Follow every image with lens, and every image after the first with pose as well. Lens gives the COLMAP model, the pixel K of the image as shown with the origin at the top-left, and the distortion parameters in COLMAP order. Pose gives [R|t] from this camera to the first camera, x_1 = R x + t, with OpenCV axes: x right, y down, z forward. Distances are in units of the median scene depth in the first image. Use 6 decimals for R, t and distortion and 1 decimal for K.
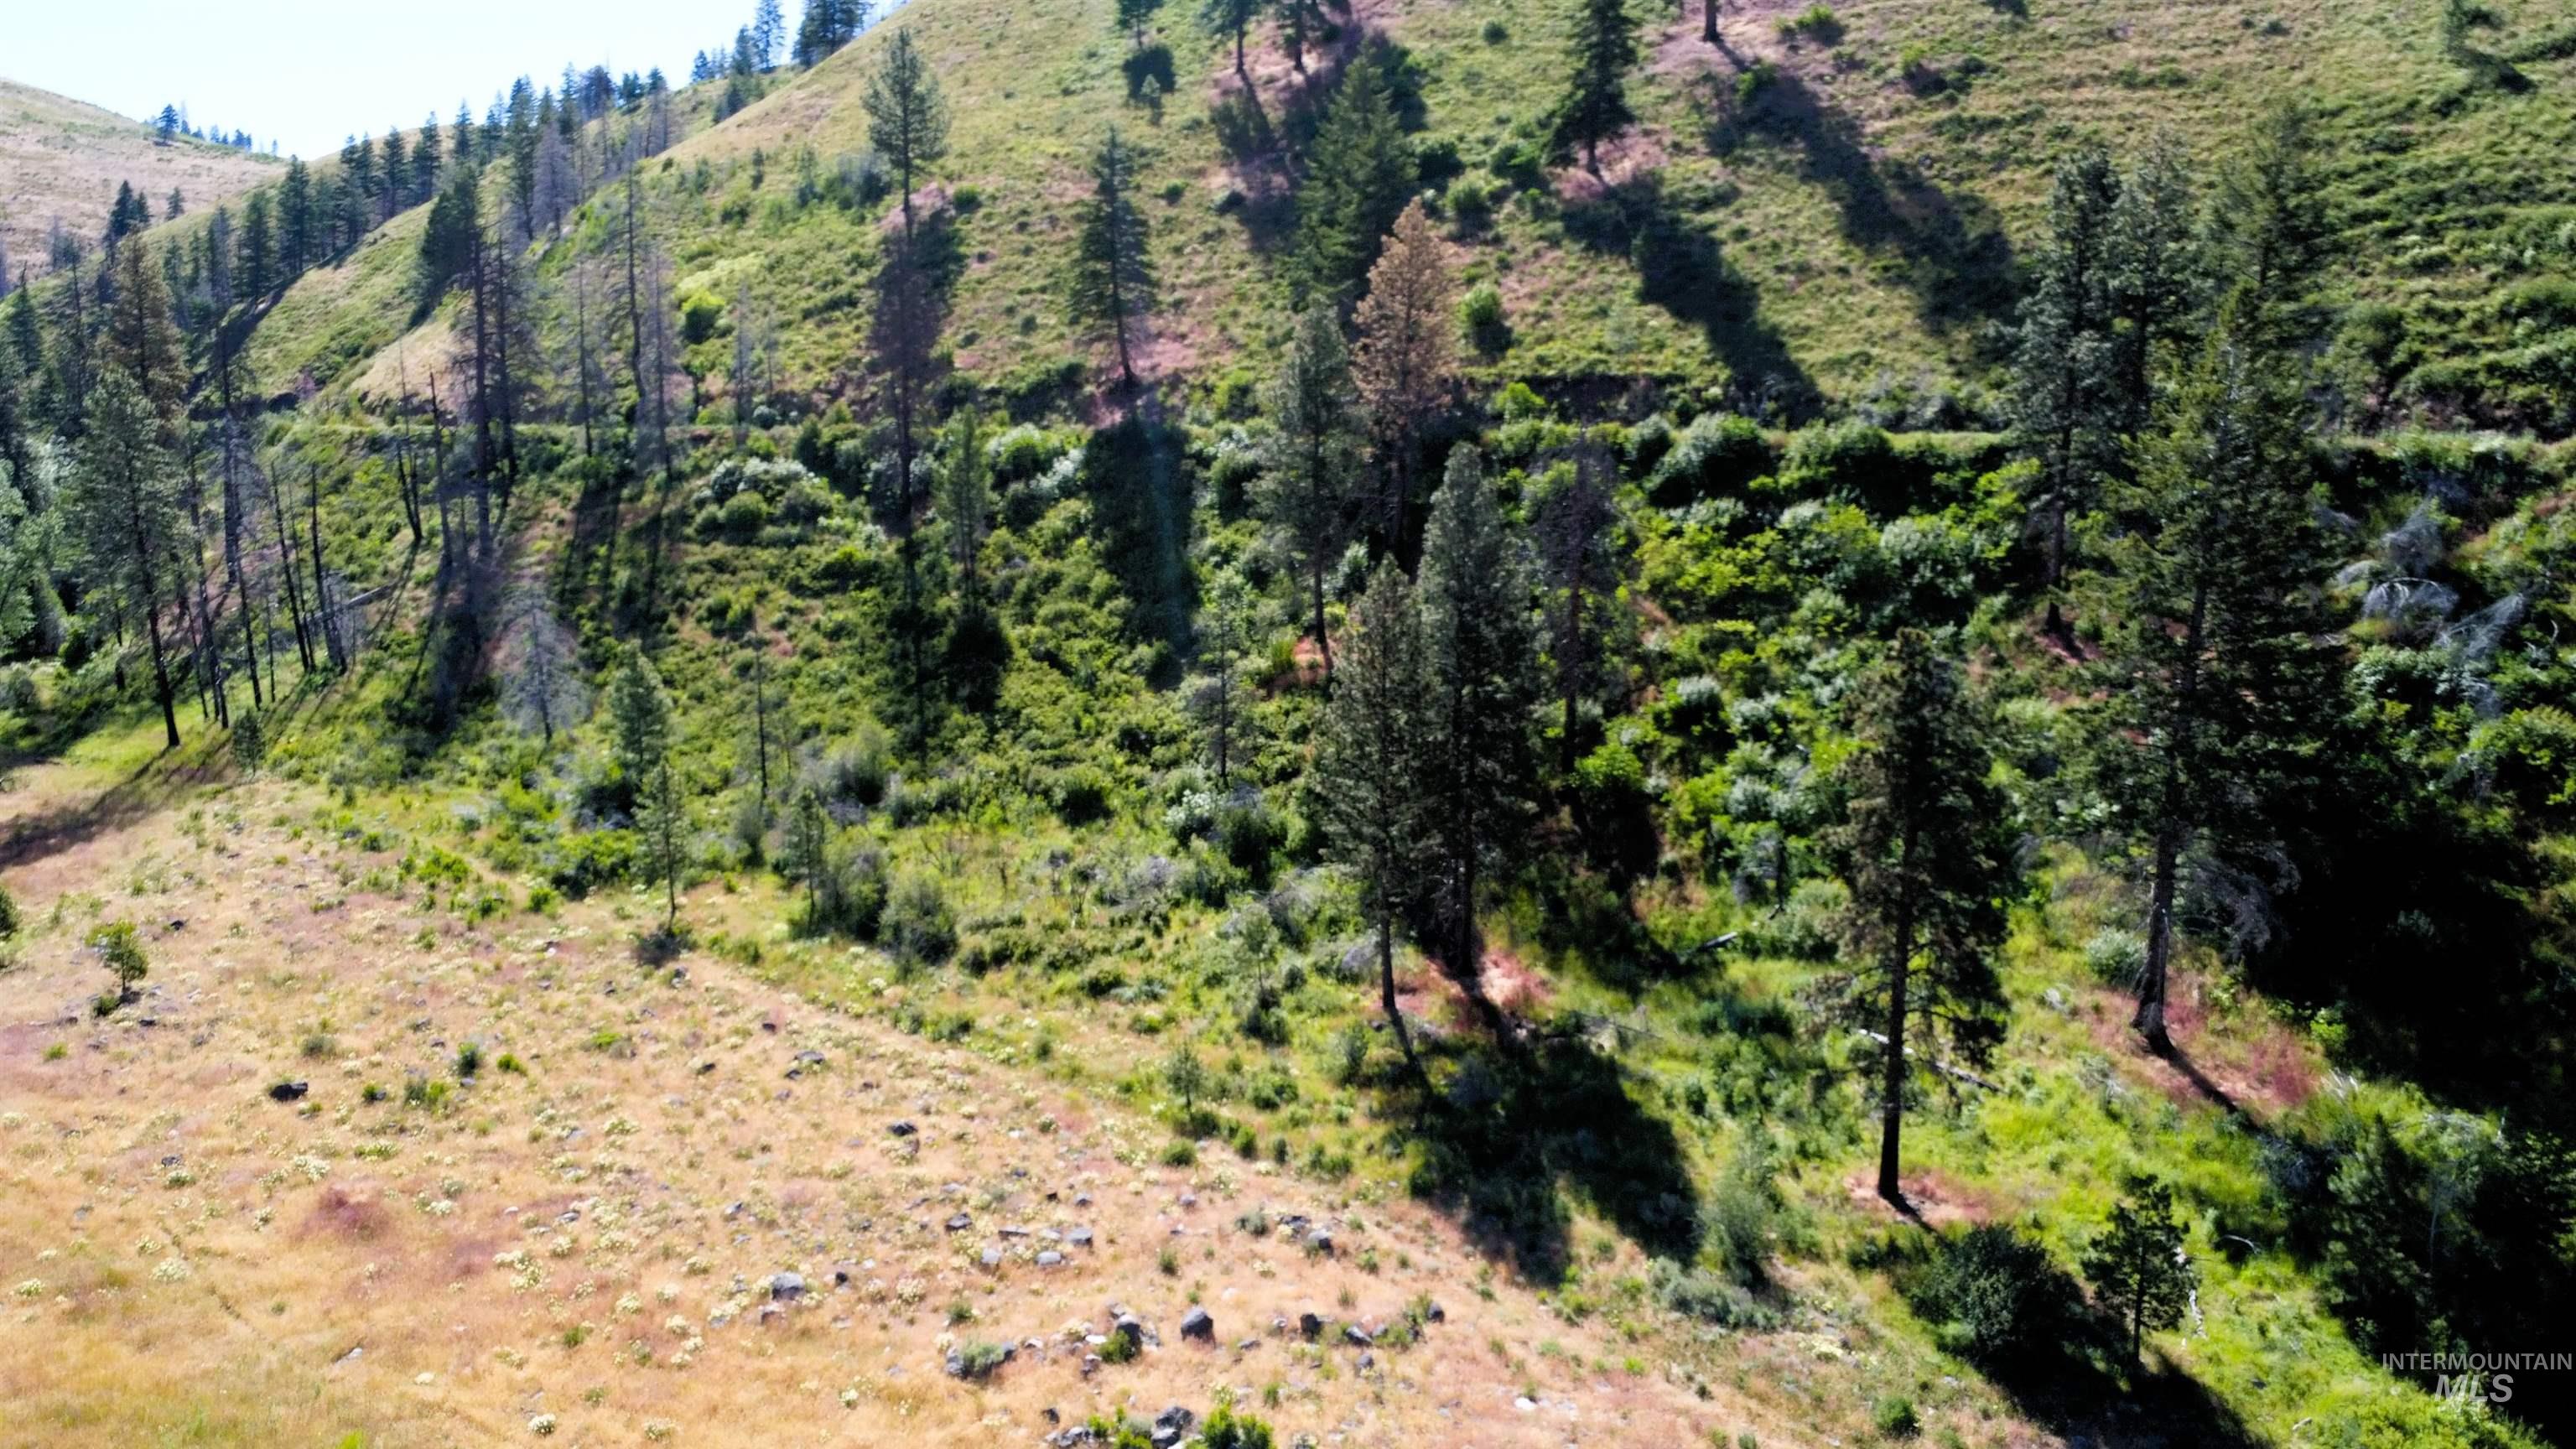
lens RADIAL K [[1941.9, 0, 1295.5], [0, 1941.9, 744.6], [0, 0, 1]] dist [0.002295, -0.007564]
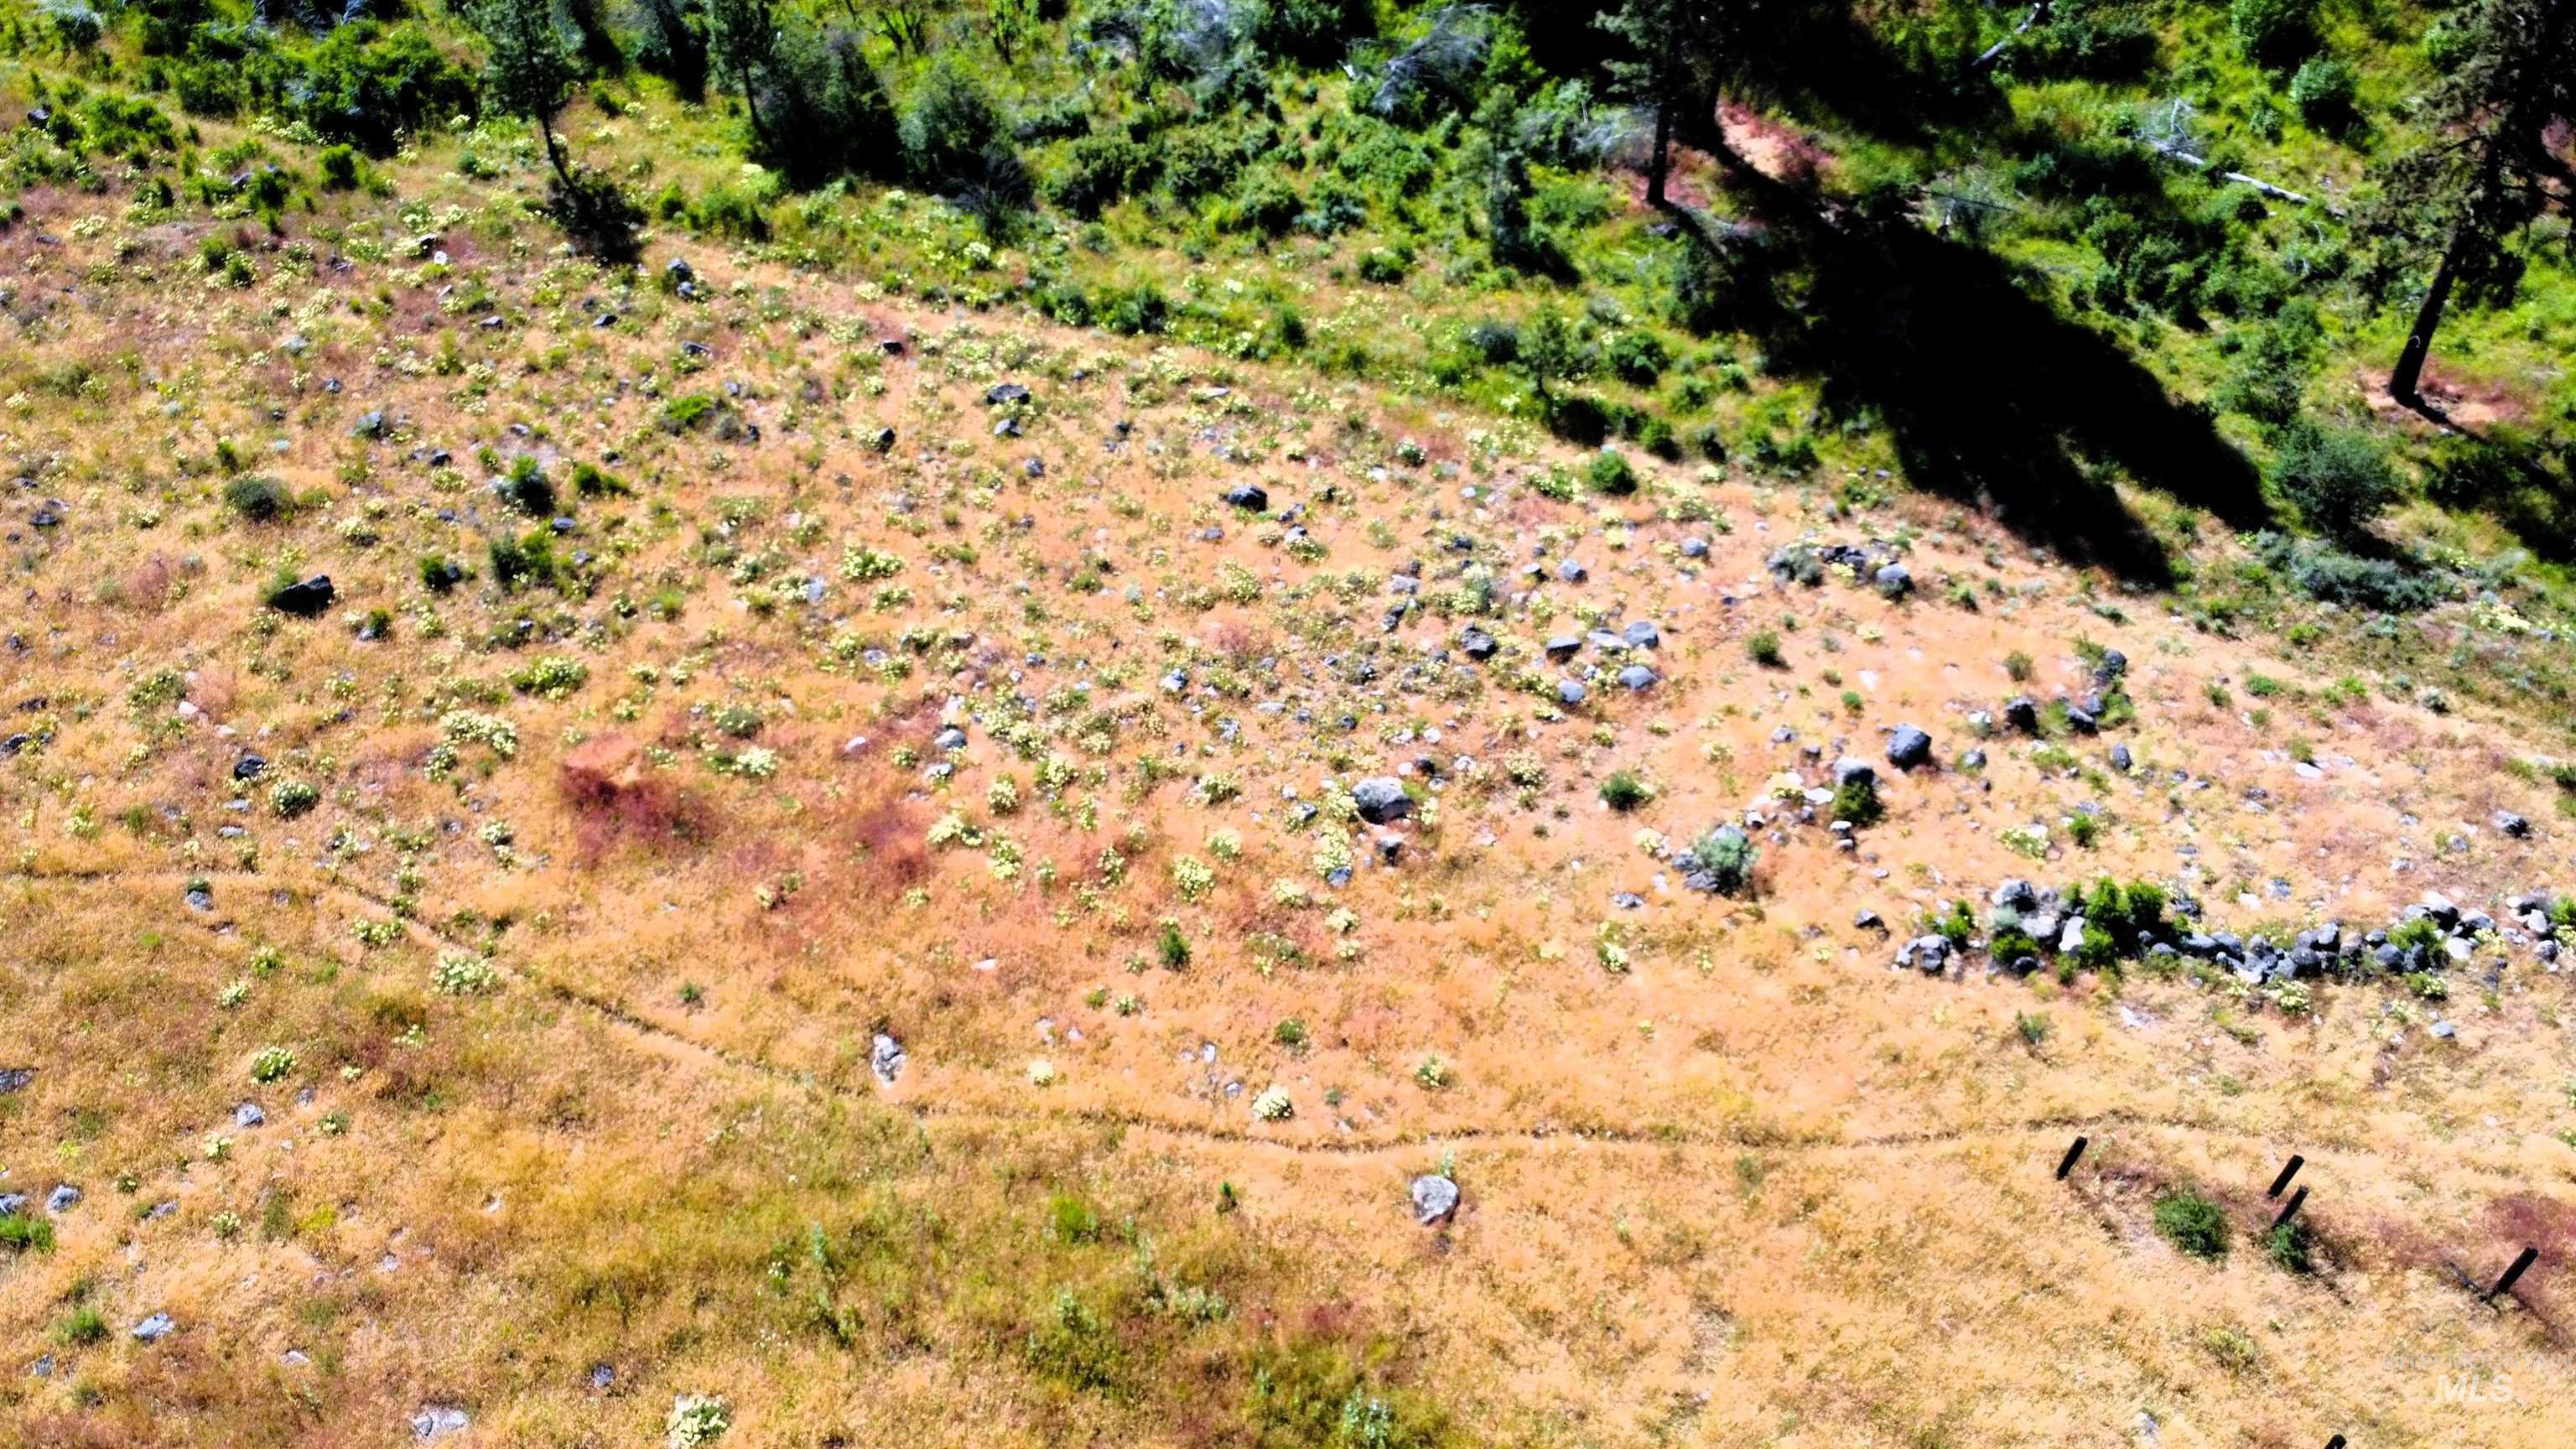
lens RADIAL K [[1941.9, 0, 1288.9], [0, 1941.9, 741.7], [0, 0, 1]] dist [0.002295, -0.007564]
pose [[0.942656, -0.203903, 0.264239, -0.368195], [0.045999, 0.863506, 0.502237, -0.083146], [-0.330580, -0.461282, 0.823369, 0.319493]]
